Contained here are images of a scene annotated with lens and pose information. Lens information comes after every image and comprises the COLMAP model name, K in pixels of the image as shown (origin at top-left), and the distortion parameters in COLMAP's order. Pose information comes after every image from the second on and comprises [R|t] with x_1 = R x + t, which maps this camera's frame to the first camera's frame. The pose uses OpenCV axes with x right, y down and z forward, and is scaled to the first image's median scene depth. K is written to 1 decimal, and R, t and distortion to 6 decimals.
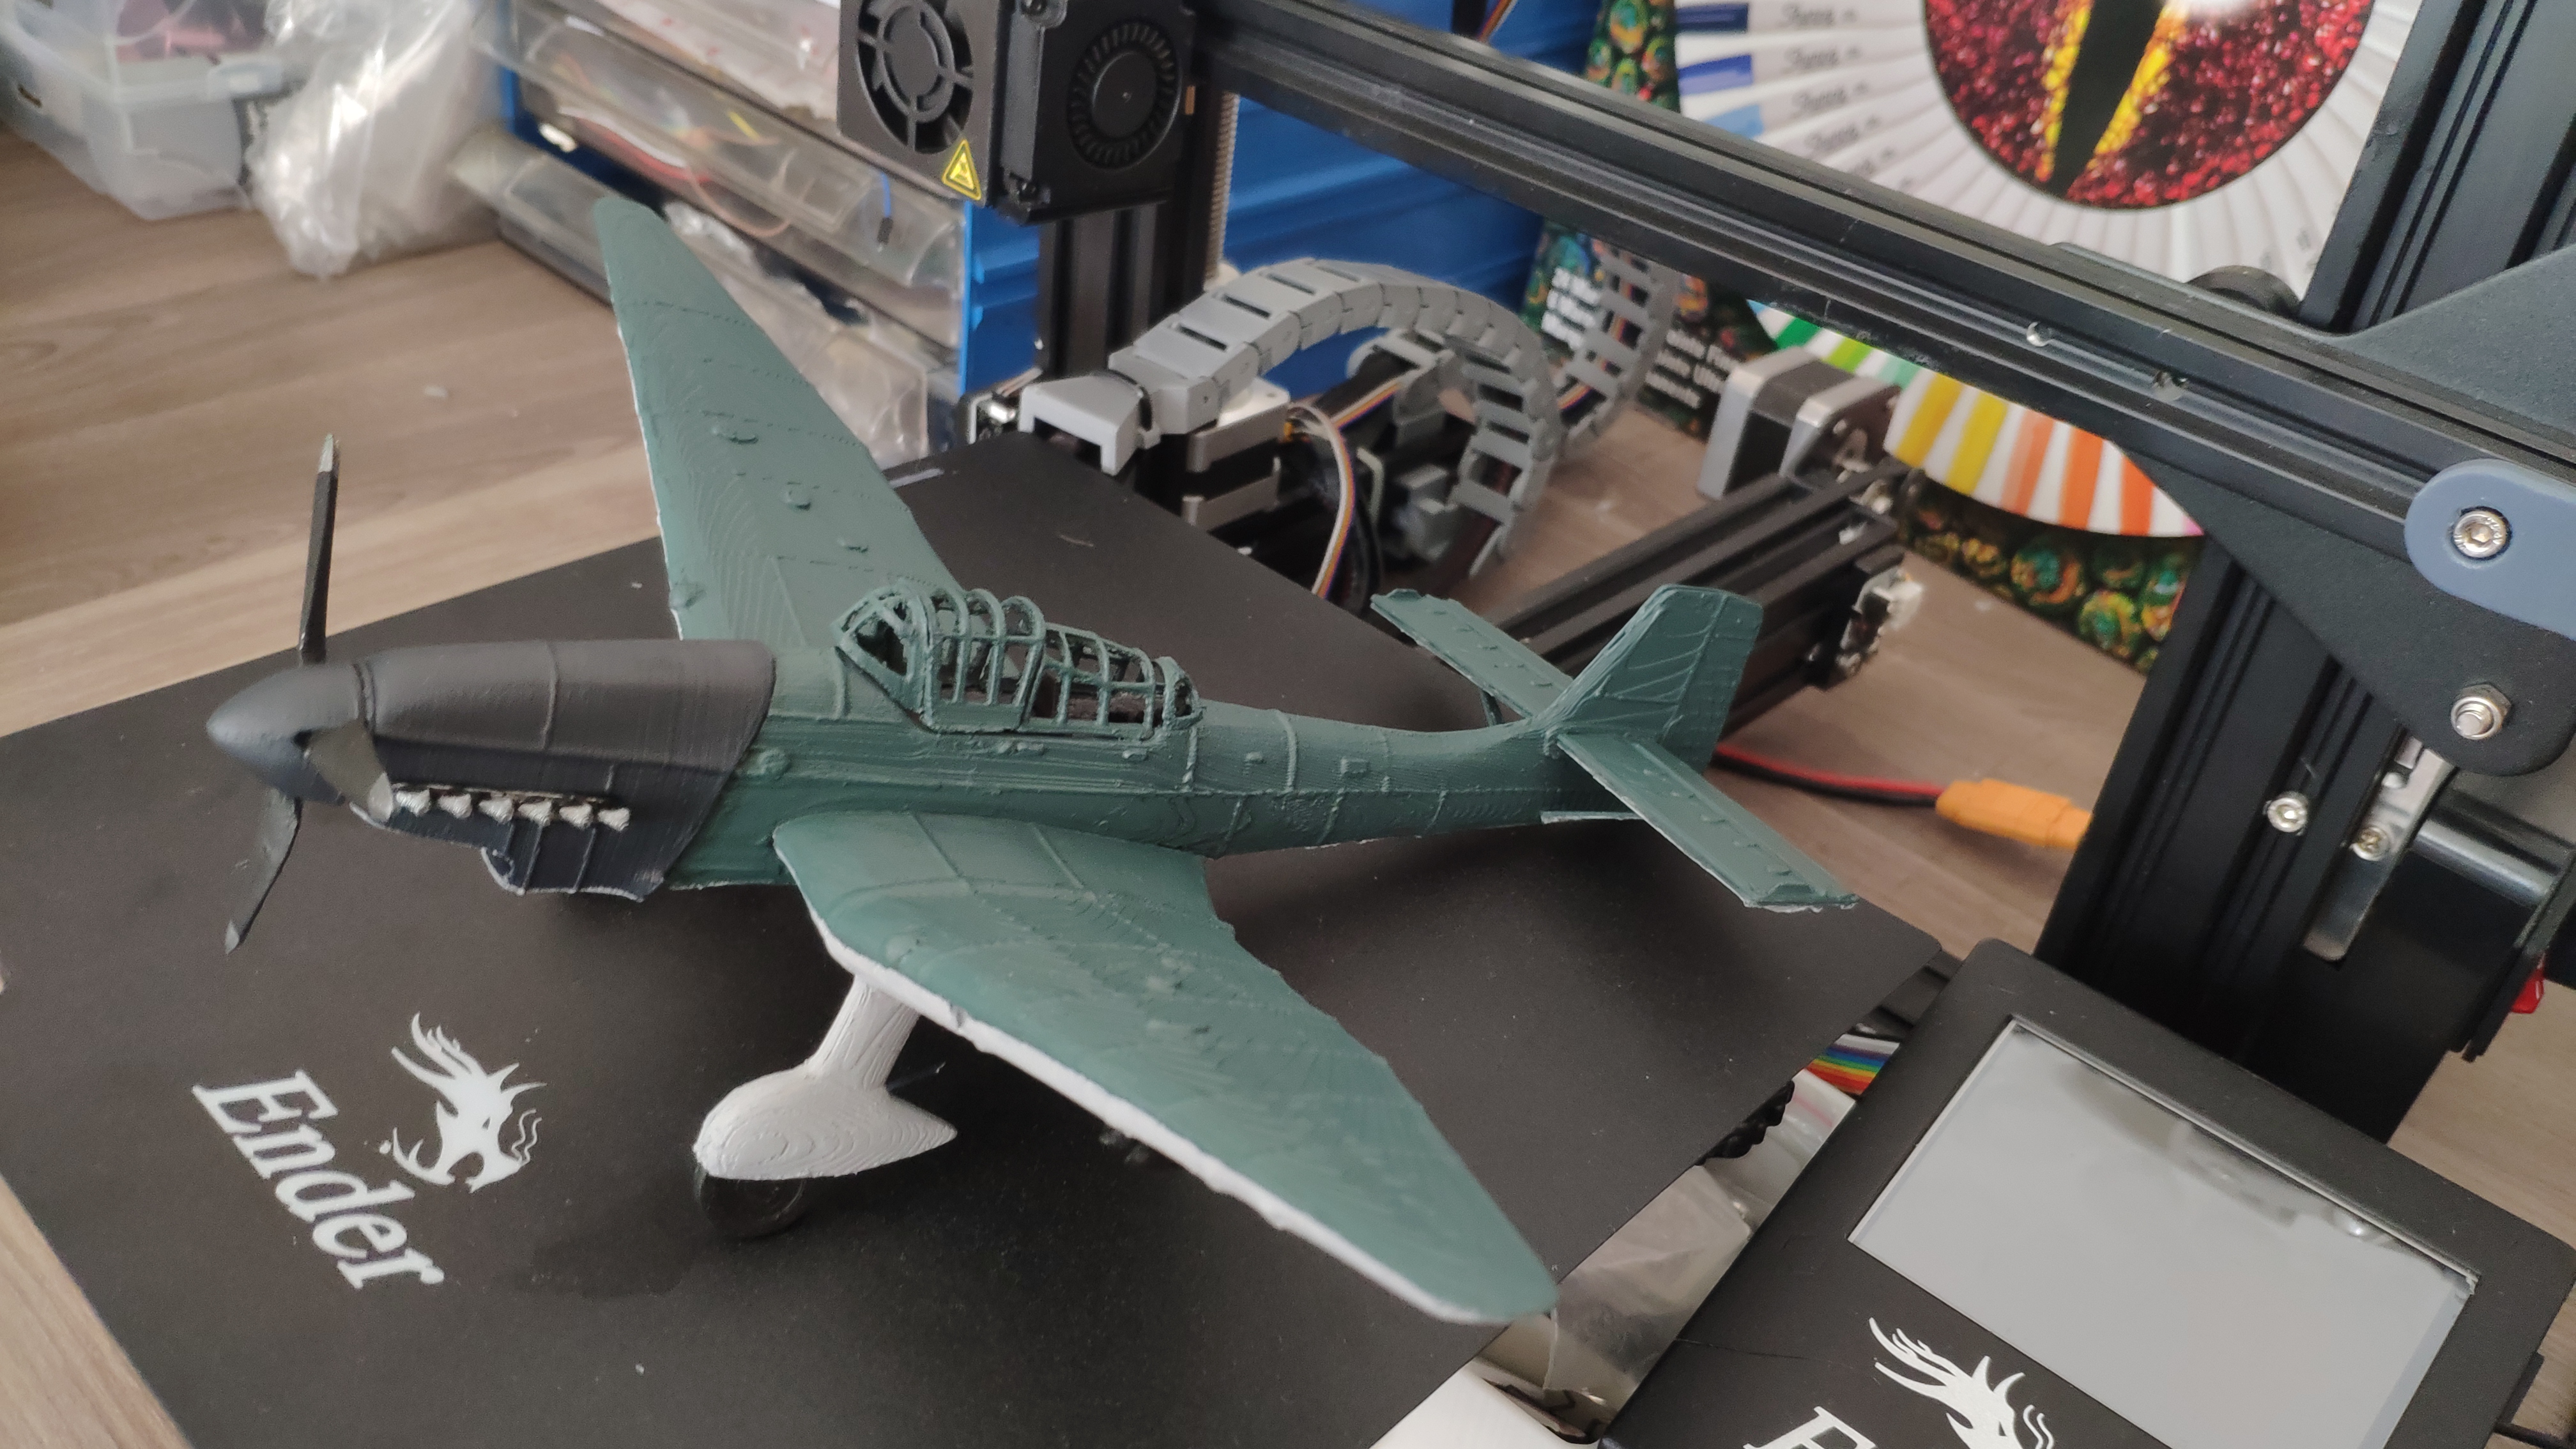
lens RADIAL K [[2005.7, 0, 1281.9], [0, 2005.7, 736.6], [0, 0, 1]] dist [0.138149, -0.320547]
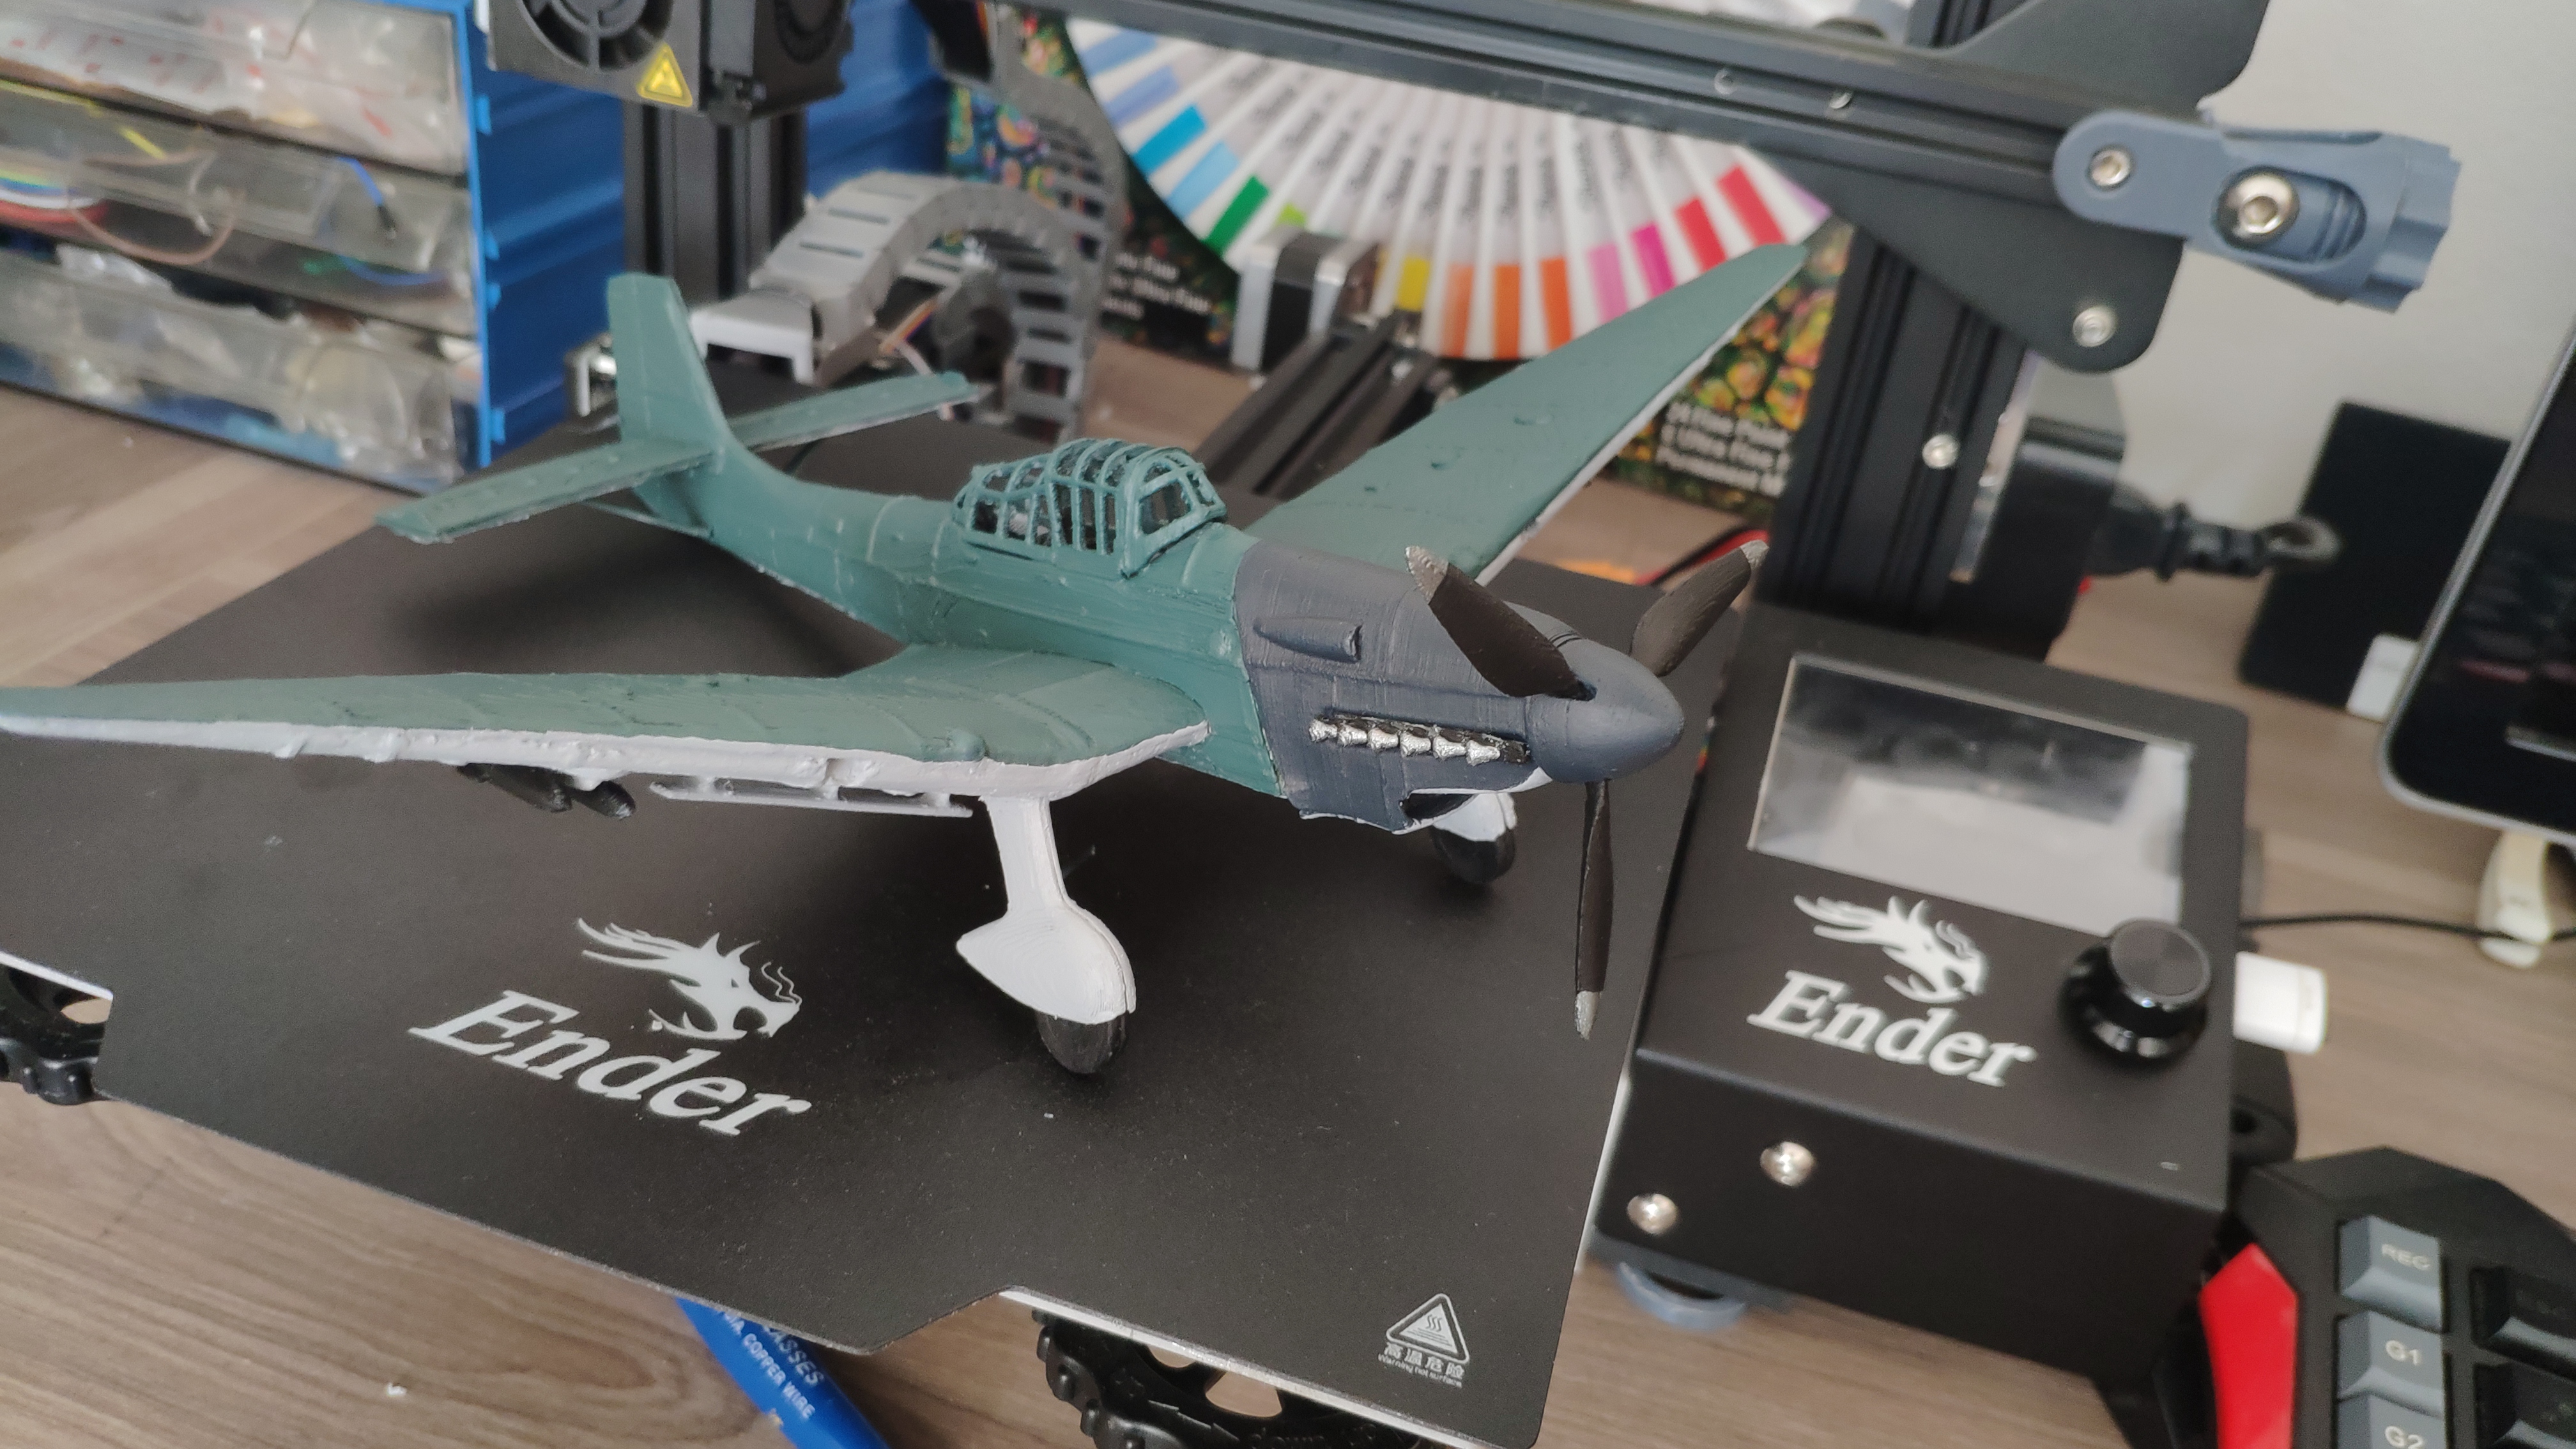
lens RADIAL K [[2052.5, 0, 1263.8], [0, 2052.5, 751.0], [0, 0, 1]] dist [0.045268, -0.153674]
pose [[0.901575, -0.221089, 0.371863, -0.340567], [0.226404, 0.973574, 0.029920, 0.073836], [-0.368651, 0.057216, 0.927805, -0.011021]]
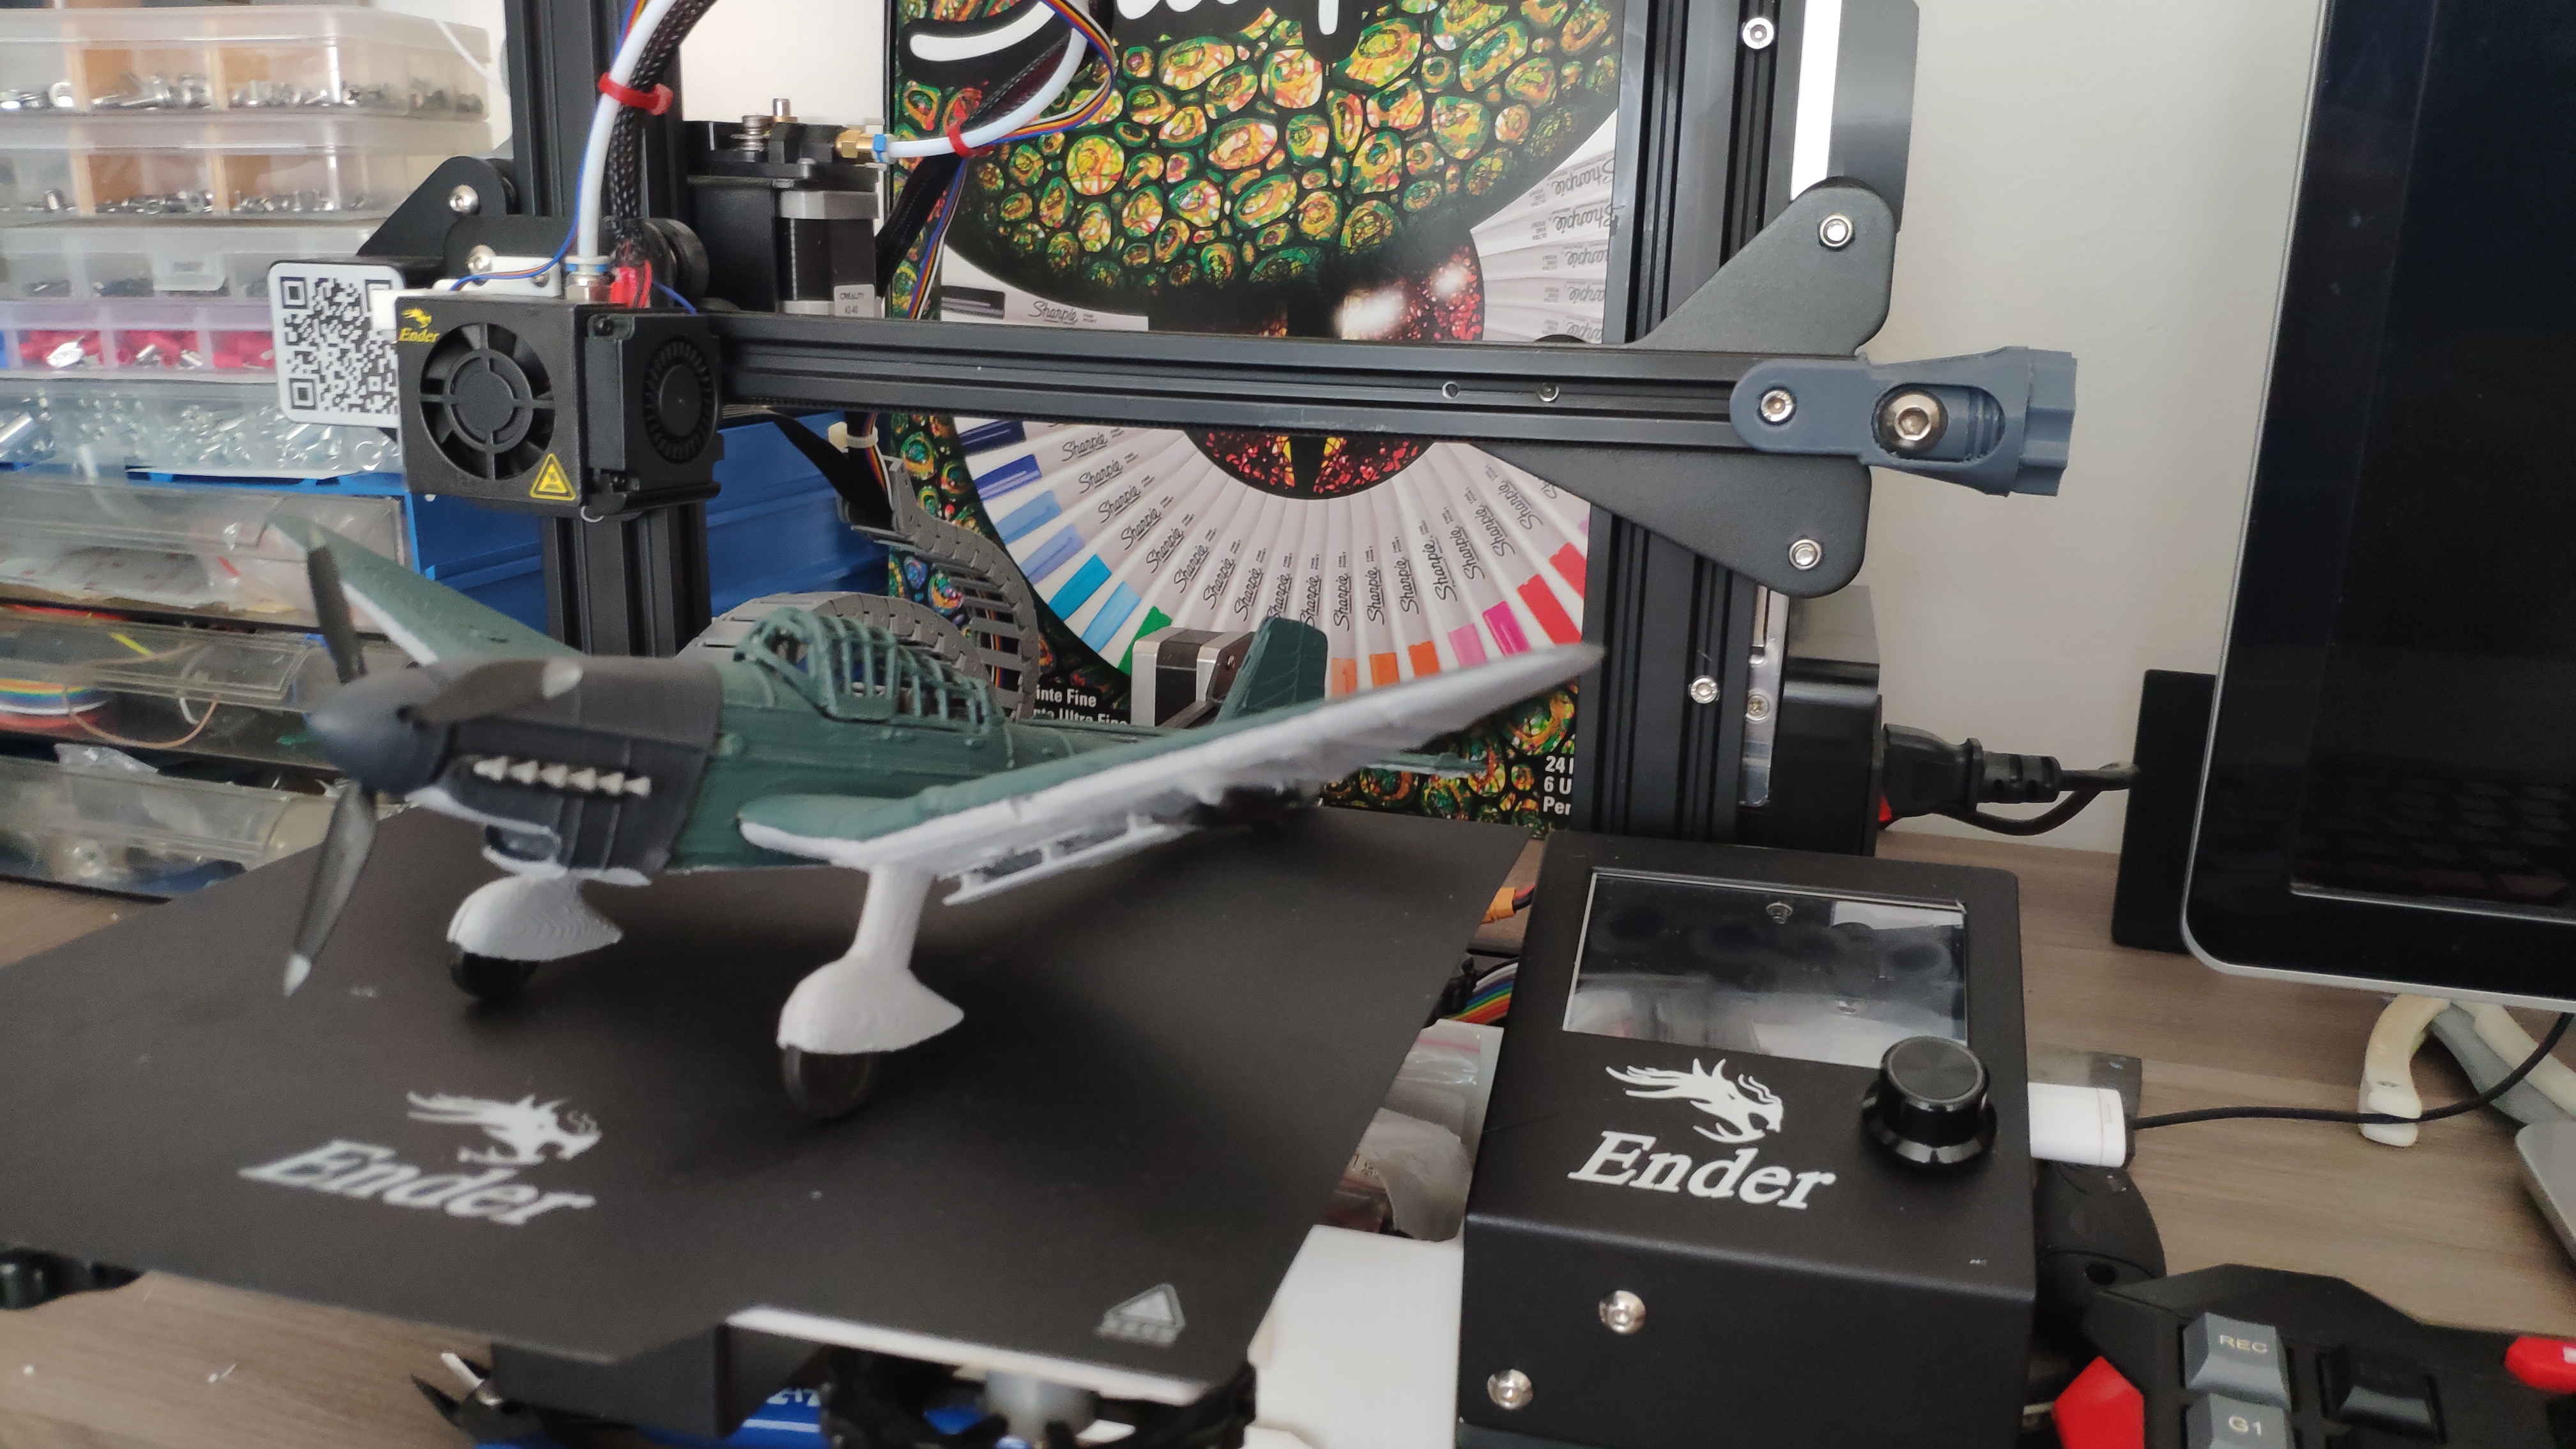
lens RADIAL K [[2005.7, 0, 1281.9], [0, 2005.7, 736.6], [0, 0, 1]] dist [0.138149, -0.320547]
pose [[0.884220, -0.208534, 0.417934, -0.305255], [0.325623, 0.916719, -0.231507, 0.255287], [-0.334851, 0.340792, 0.878485, -0.097856]]
